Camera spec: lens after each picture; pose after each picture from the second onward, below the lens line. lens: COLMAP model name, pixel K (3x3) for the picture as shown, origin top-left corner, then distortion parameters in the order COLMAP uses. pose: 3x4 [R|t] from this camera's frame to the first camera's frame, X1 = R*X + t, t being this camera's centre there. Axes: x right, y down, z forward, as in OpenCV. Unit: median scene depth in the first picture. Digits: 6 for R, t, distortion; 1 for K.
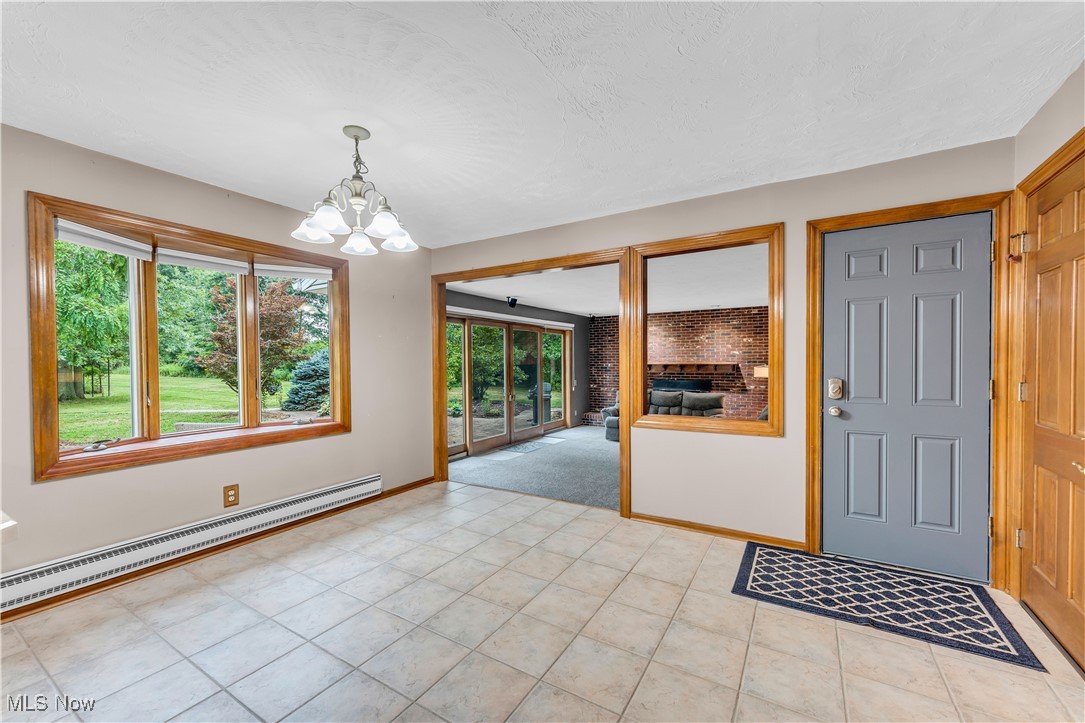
lens RADIAL K [[437.6, 0, 535.8], [0, 437.6, 371.4], [0, 0, 1]] dist [0.002076, 0.000240]
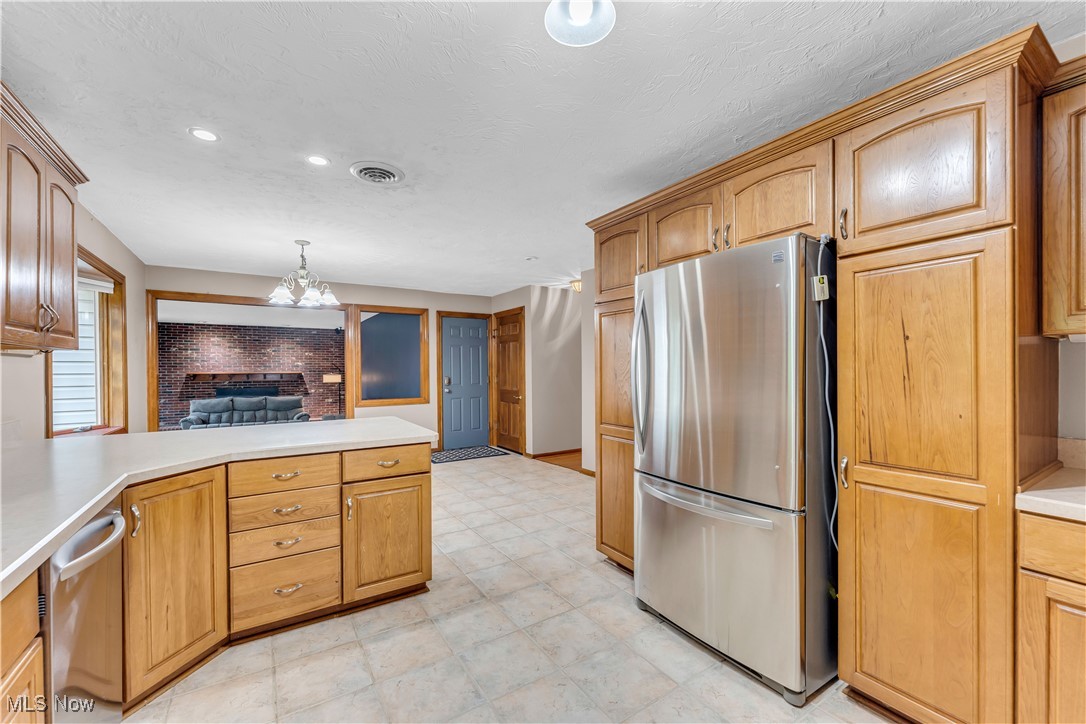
lens RADIAL K [[440.5, 0, 542.1], [0, 440.5, 369.5], [0, 0, 1]] dist [0.000029, 0.000001]
pose [[0.428090, 0.001313, 0.903735, -1.305021], [0.023603, 0.999642, -0.012633, 0.018450], [-0.903428, 0.026739, 0.427906, -0.529956]]
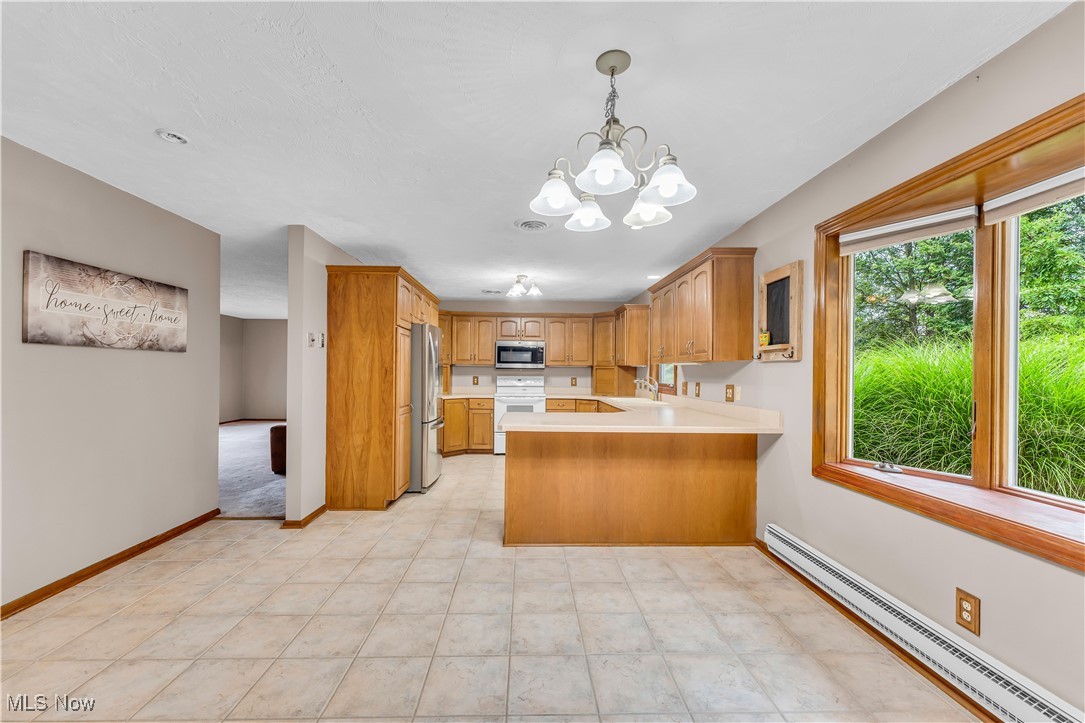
lens RADIAL K [[437.6, 0, 535.8], [0, 437.6, 371.4], [0, 0, 1]] dist [0.002076, 0.000240]
pose [[-0.835242, -0.001736, -0.549879, 0.085635], [-0.016275, 0.999635, 0.021566, -0.029431], [0.549641, 0.026962, -0.834966, 1.246398]]
